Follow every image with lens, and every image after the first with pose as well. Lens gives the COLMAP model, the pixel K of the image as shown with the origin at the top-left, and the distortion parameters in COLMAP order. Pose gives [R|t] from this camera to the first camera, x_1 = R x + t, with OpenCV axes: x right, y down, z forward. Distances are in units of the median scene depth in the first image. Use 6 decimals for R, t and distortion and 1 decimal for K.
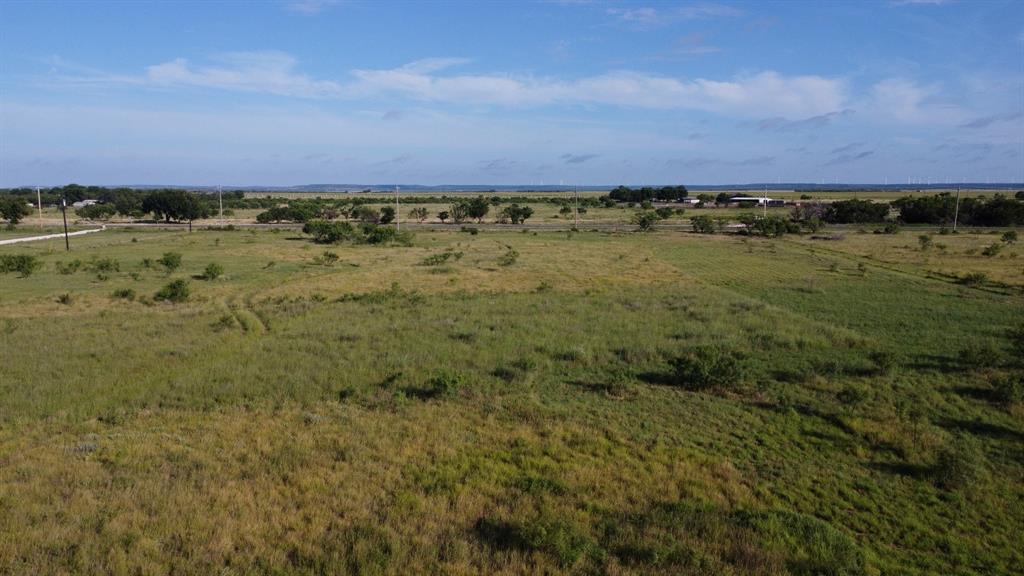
lens RADIAL K [[765.2, 0, 511.4], [0, 765.2, 291.4], [0, 0, 1]] dist [-0.002008, -0.004530]
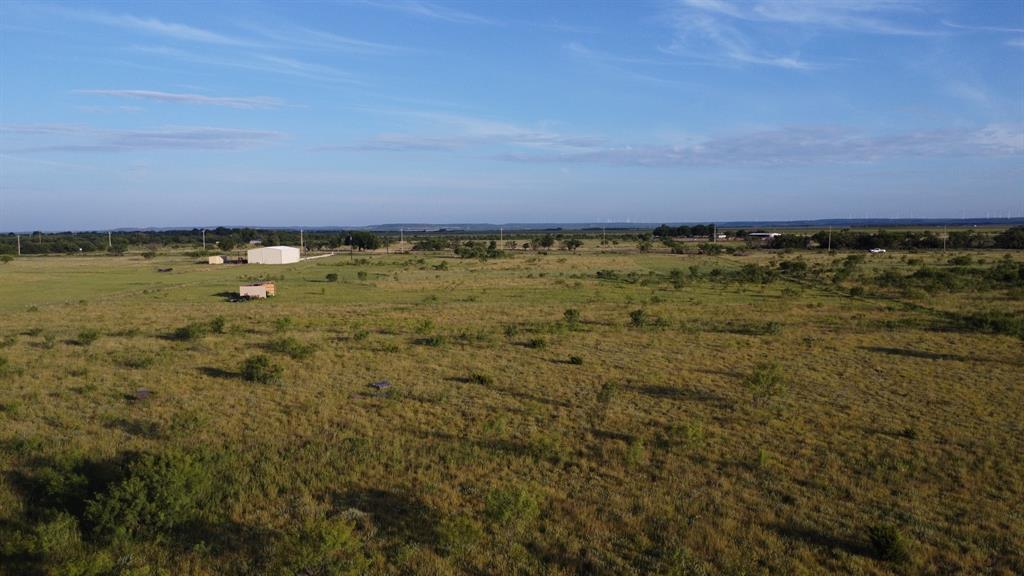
lens RADIAL K [[765.2, 0, 500.4], [0, 765.2, 291.8], [0, 0, 1]] dist [-0.002008, -0.004530]
pose [[0.995045, -0.000154, -0.099425, 0.010131], [-0.004652, 0.998831, -0.048112, 0.052682], [0.099316, 0.048336, 0.993881, -0.394753]]
